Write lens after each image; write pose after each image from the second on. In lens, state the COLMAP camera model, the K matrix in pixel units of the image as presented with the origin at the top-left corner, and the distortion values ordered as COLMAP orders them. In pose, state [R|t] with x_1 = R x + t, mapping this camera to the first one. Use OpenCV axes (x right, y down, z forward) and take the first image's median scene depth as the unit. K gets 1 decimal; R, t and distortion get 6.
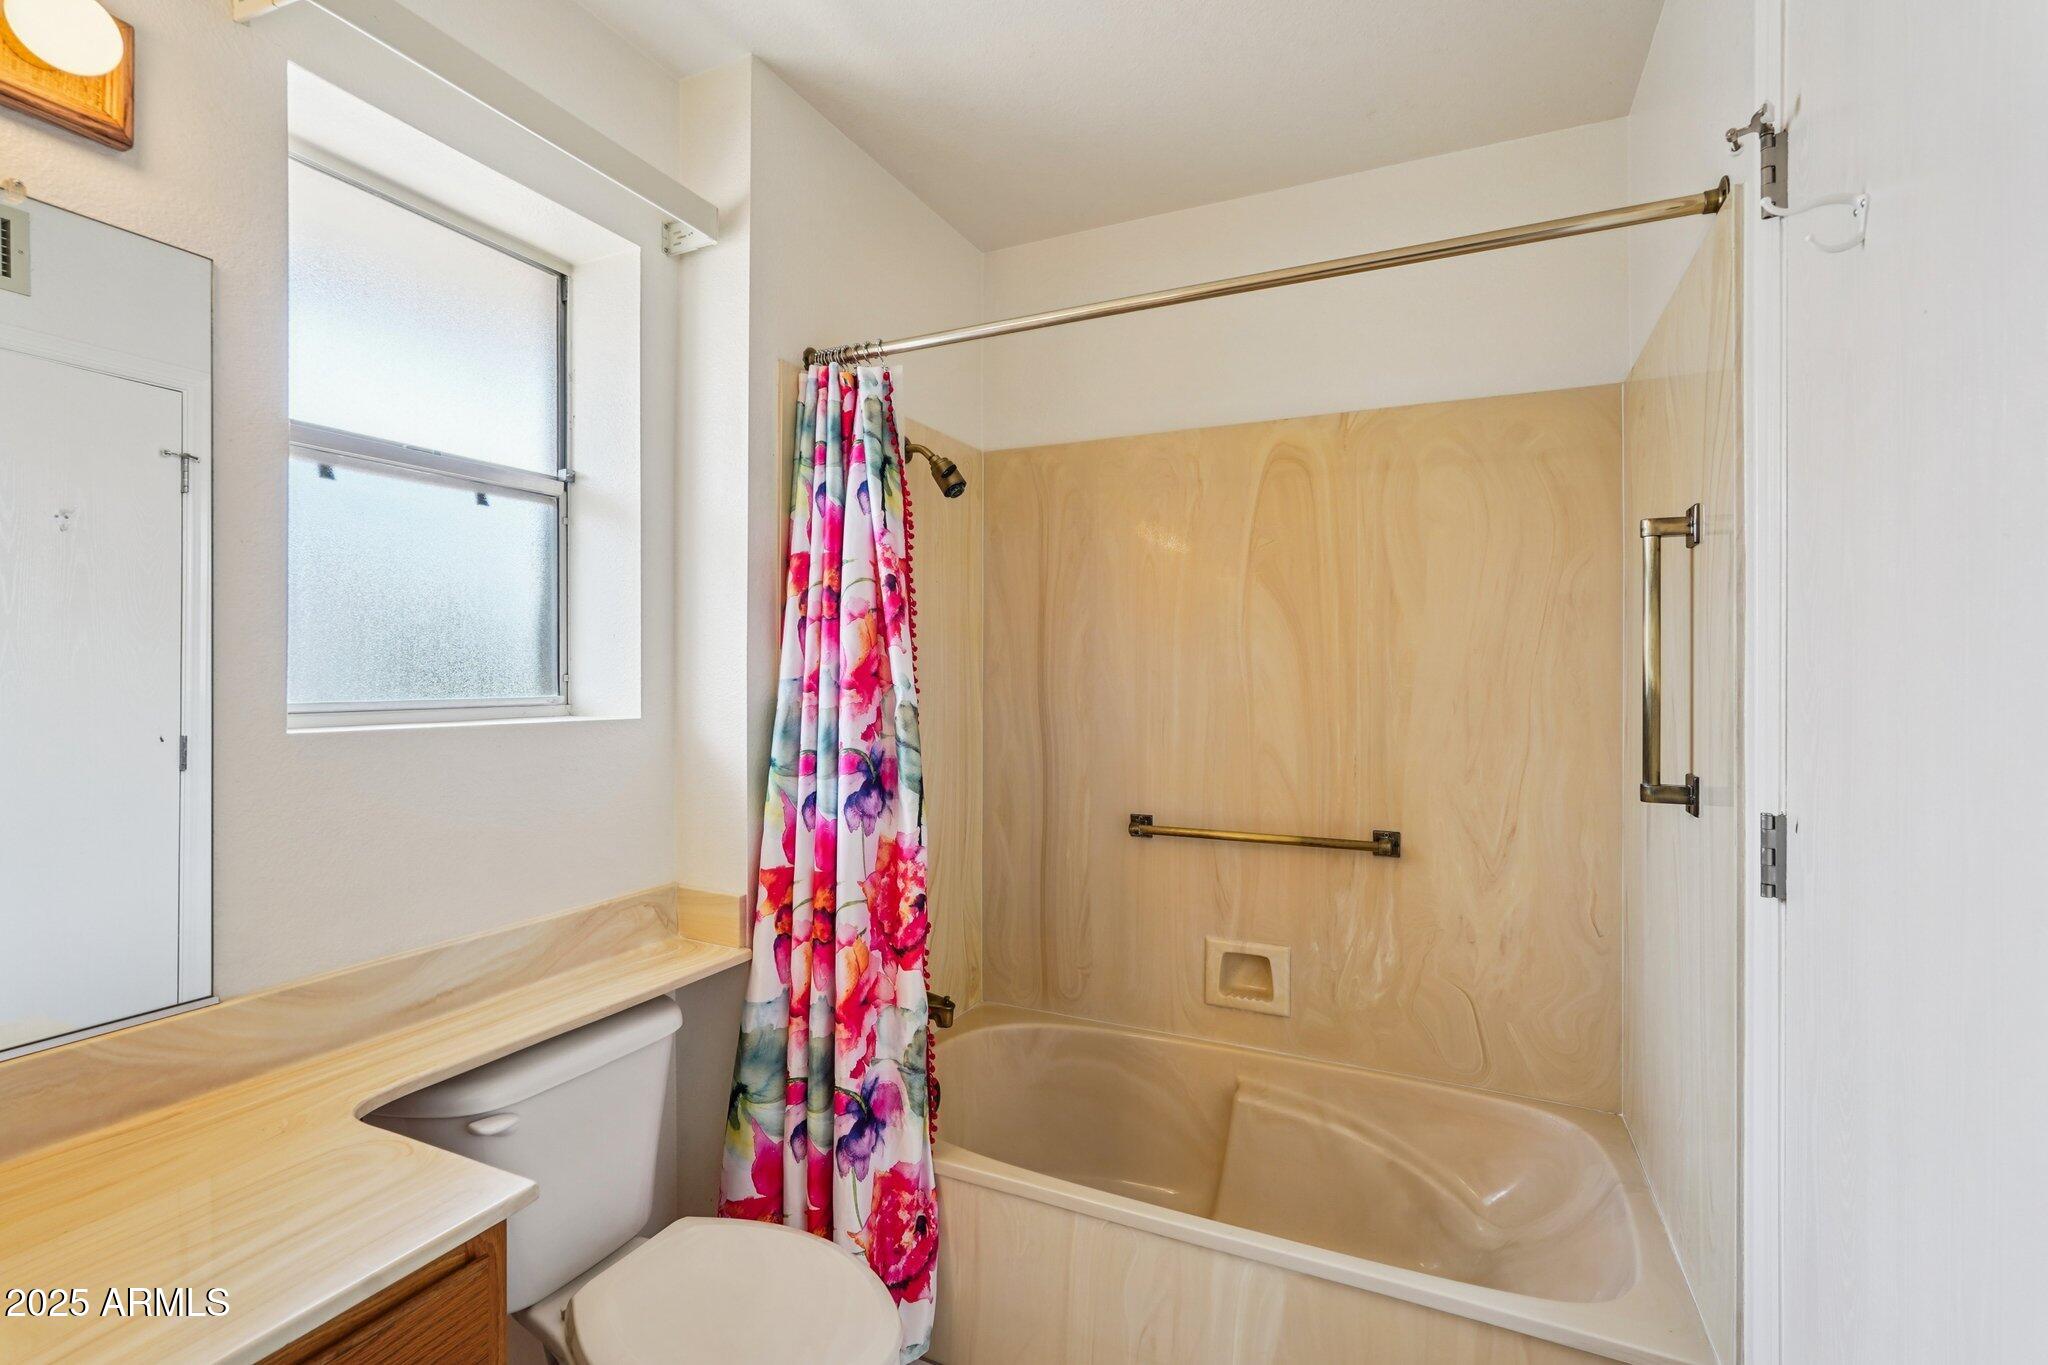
lens RADIAL K [[916.7, 0, 1030.3], [0, 916.7, 678.9], [0, 0, 1]] dist [0.002225, 0.000322]
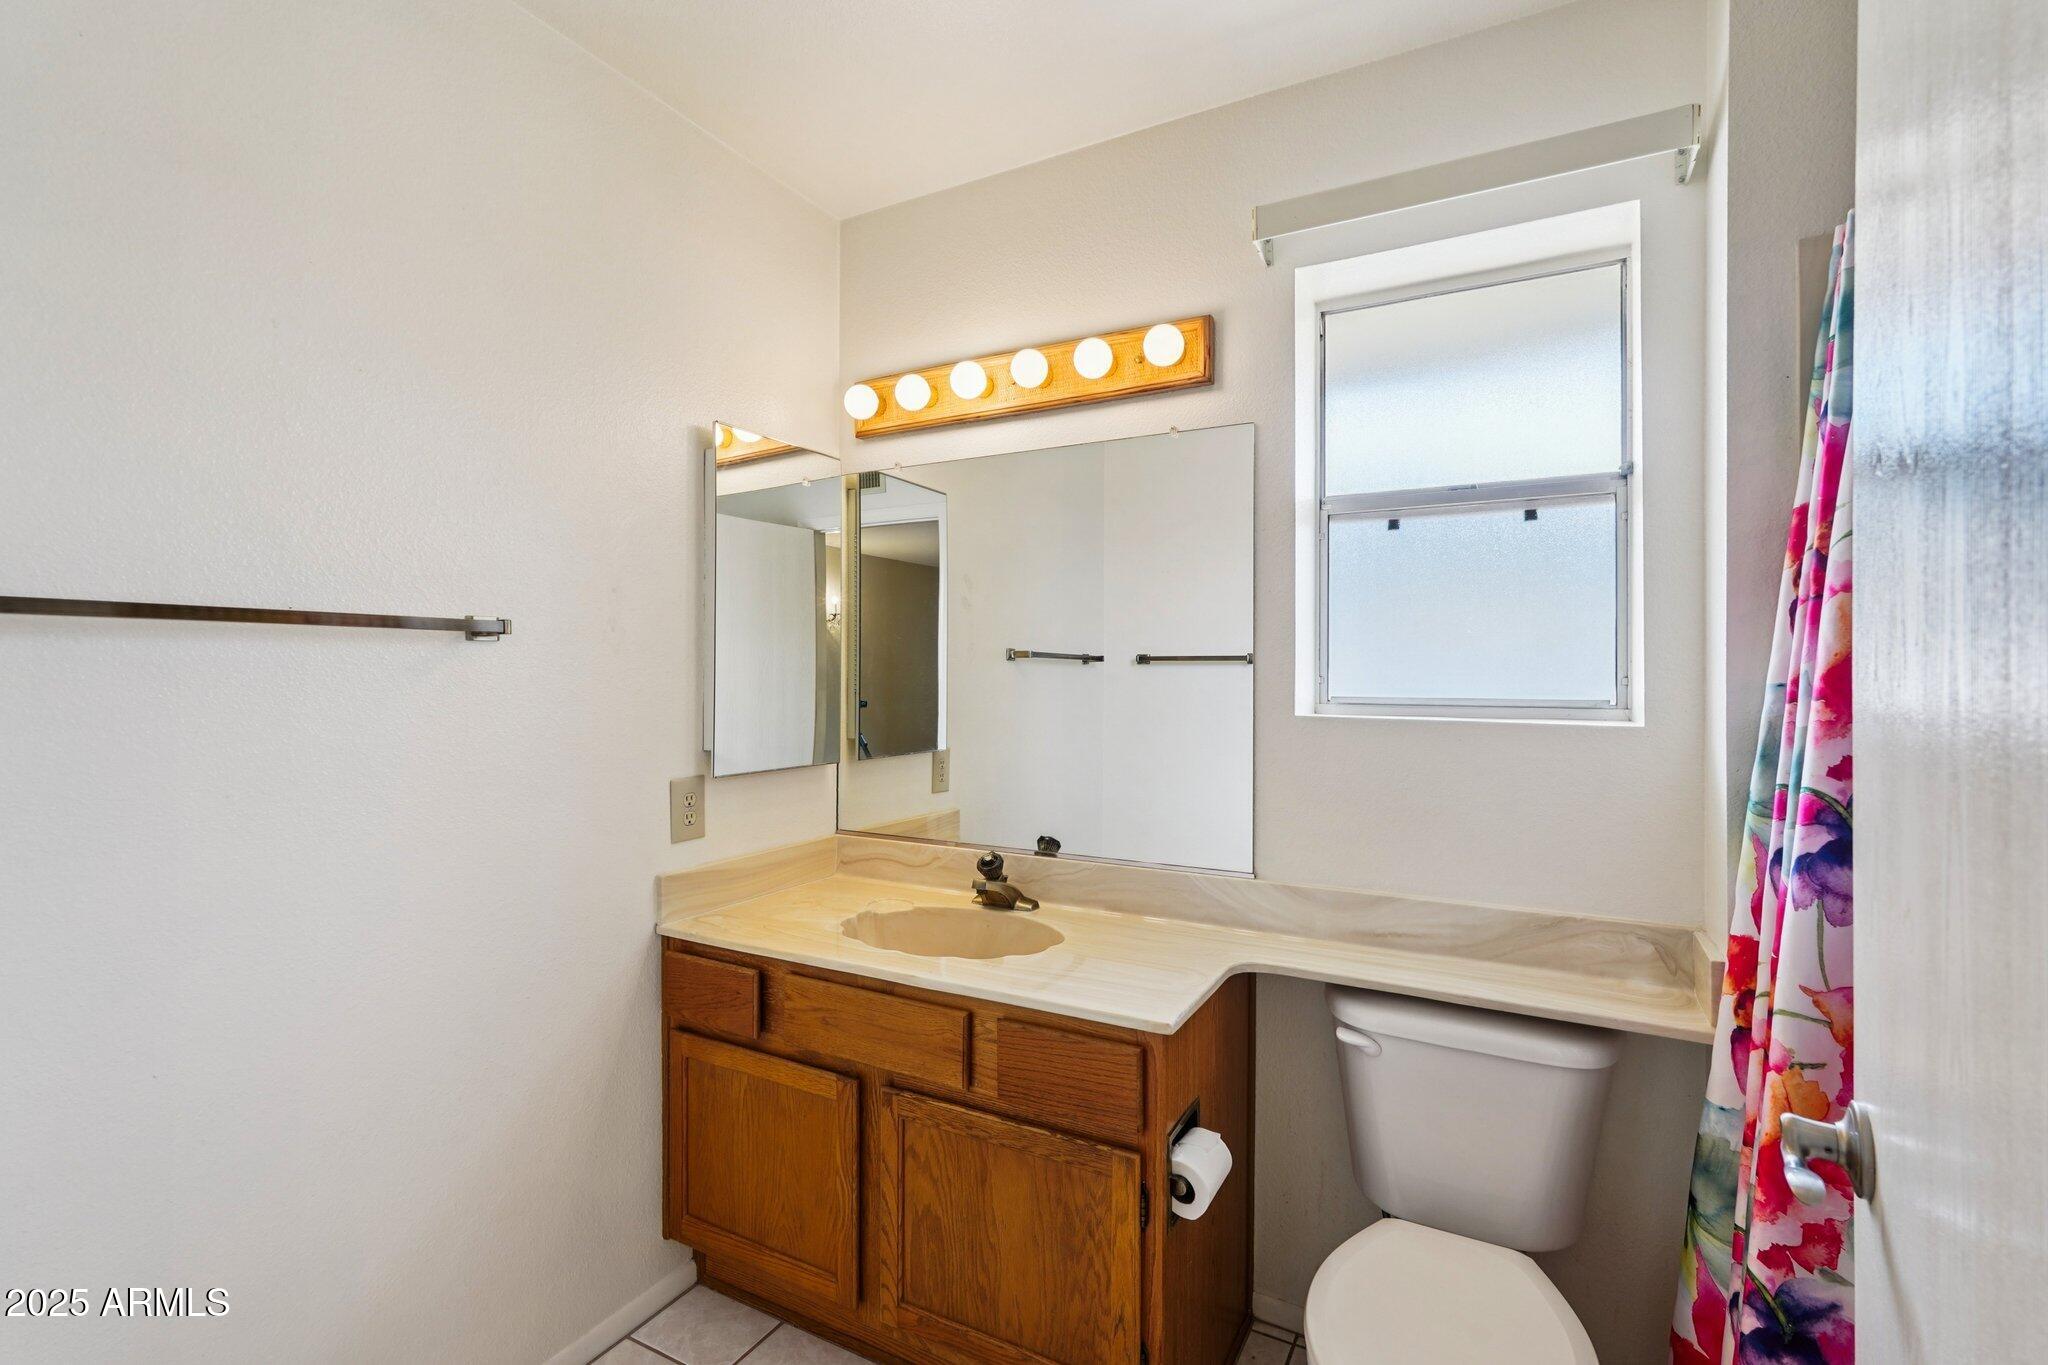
lens RADIAL K [[916.7, 0, 1030.6], [0, 916.7, 673.8], [0, 0, 1]] dist [0.002225, 0.000322]
pose [[-0.049824, -0.001745, -0.998756, 0.507830], [-0.009754, 0.999952, -0.001260, -0.001429], [0.998710, 0.009679, -0.049838, 0.464051]]
